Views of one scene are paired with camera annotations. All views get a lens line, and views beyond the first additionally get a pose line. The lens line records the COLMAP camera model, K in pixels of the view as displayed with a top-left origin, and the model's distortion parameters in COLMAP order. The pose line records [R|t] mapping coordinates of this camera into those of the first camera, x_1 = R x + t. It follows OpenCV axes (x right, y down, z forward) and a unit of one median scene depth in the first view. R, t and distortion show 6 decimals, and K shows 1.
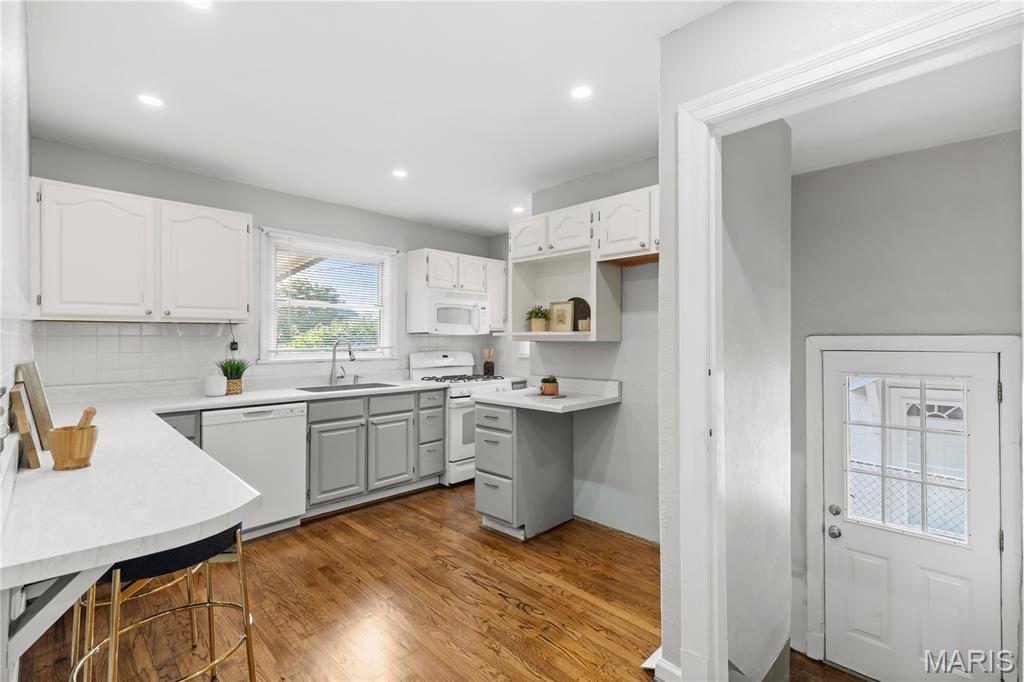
lens RADIAL K [[456.5, 0, 513.4], [0, 456.5, 319.0], [0, 0, 1]] dist [0.001581, 0.000020]
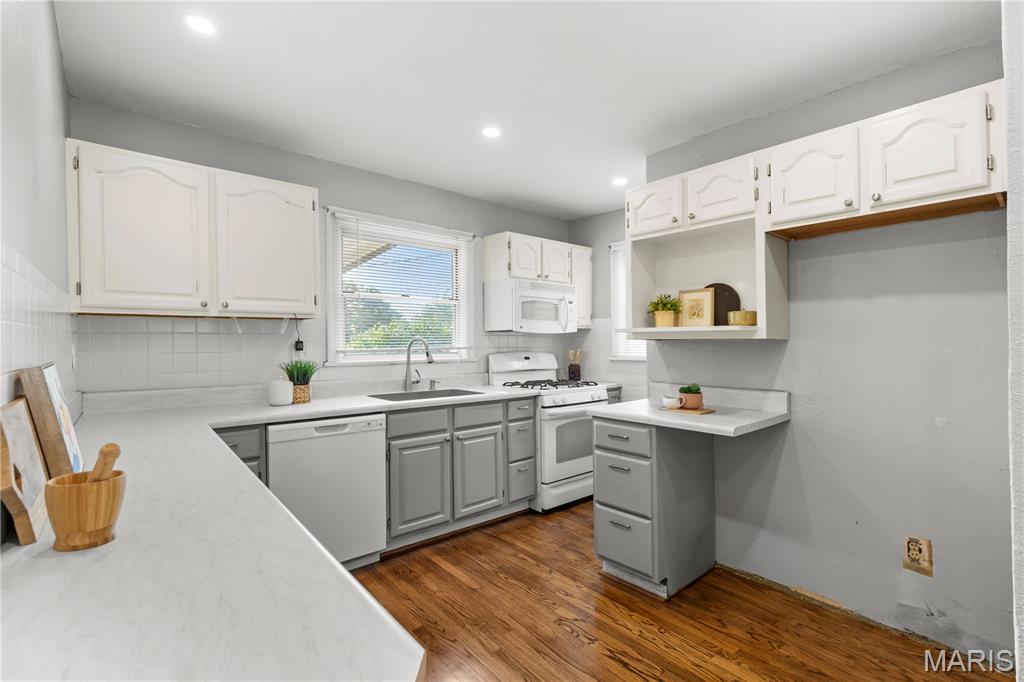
lens RADIAL K [[459.7, 0, 508.1], [0, 459.7, 329.8], [0, 0, 1]] dist [0.003176, -0.000228]
pose [[0.995579, -0.002803, -0.093888, -0.147297], [0.004713, 0.999786, 0.020122, 0.014727], [0.093812, -0.020476, 0.995379, 0.189142]]
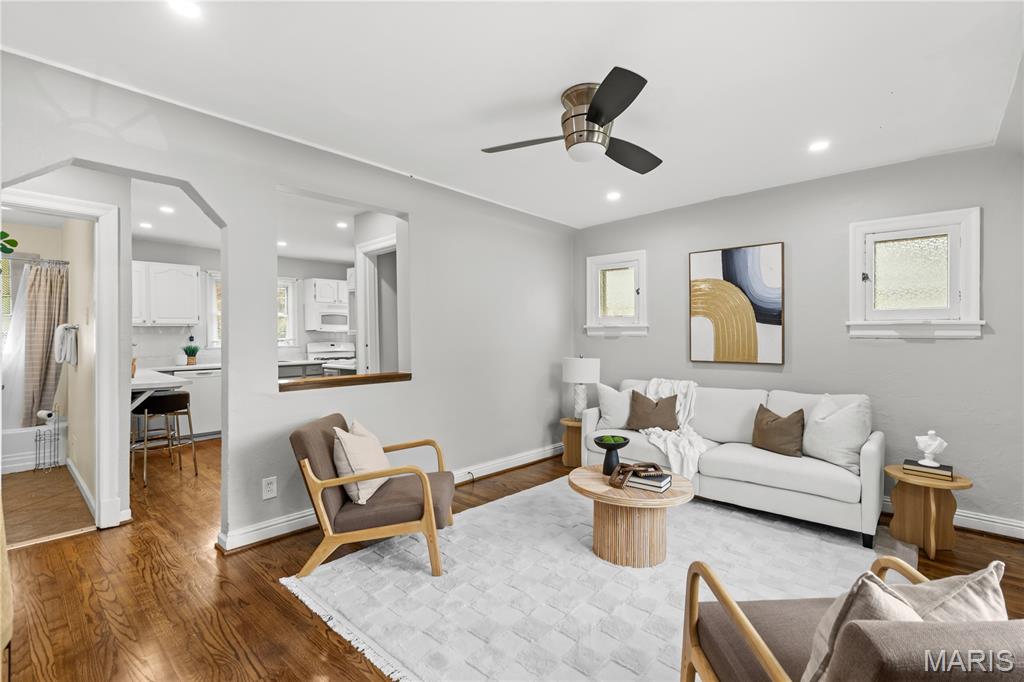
lens RADIAL K [[452.1, 0, 512.0], [0, 452.1, 341.0], [0, 0, 1]] dist [0.001624, 0.000159]
pose [[0.999239, -0.003758, 0.038832, 0.586343], [0.001396, 0.998156, 0.060686, -0.038478], [-0.038989, -0.060586, 0.997401, -0.835291]]
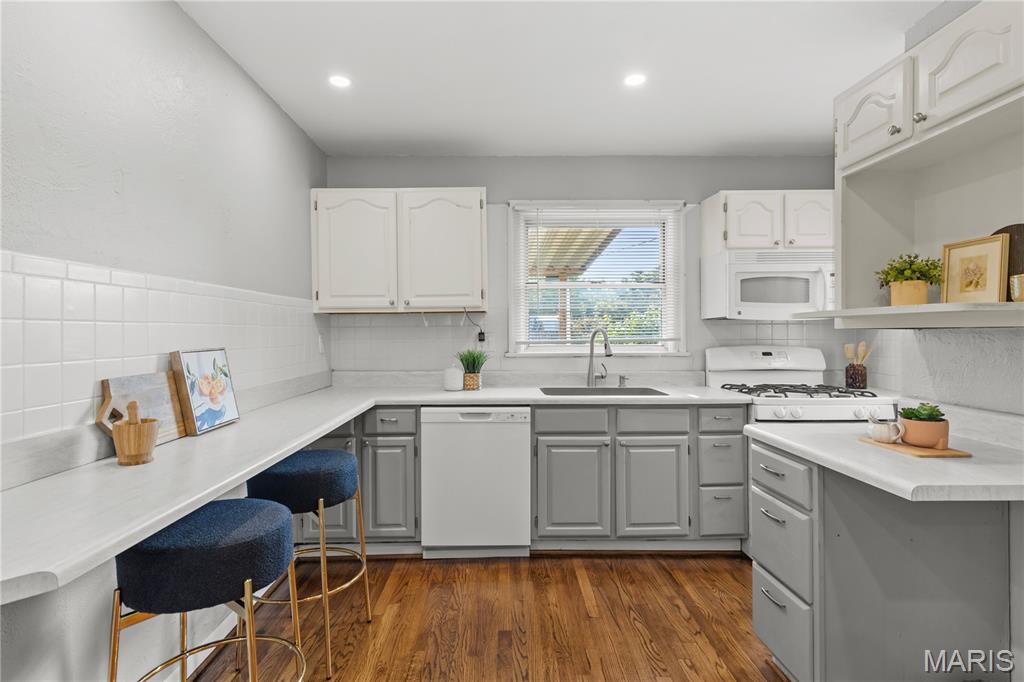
lens RADIAL K [[501.2, 0, 507.4], [0, 501.2, 324.5], [0, 0, 1]] dist [0.003950, 0.000085]
pose [[0.705551, -0.014327, -0.708514, 0.136320], [0.037242, 0.999164, 0.016881, 0.020466], [0.707679, -0.038297, 0.705495, 0.341675]]
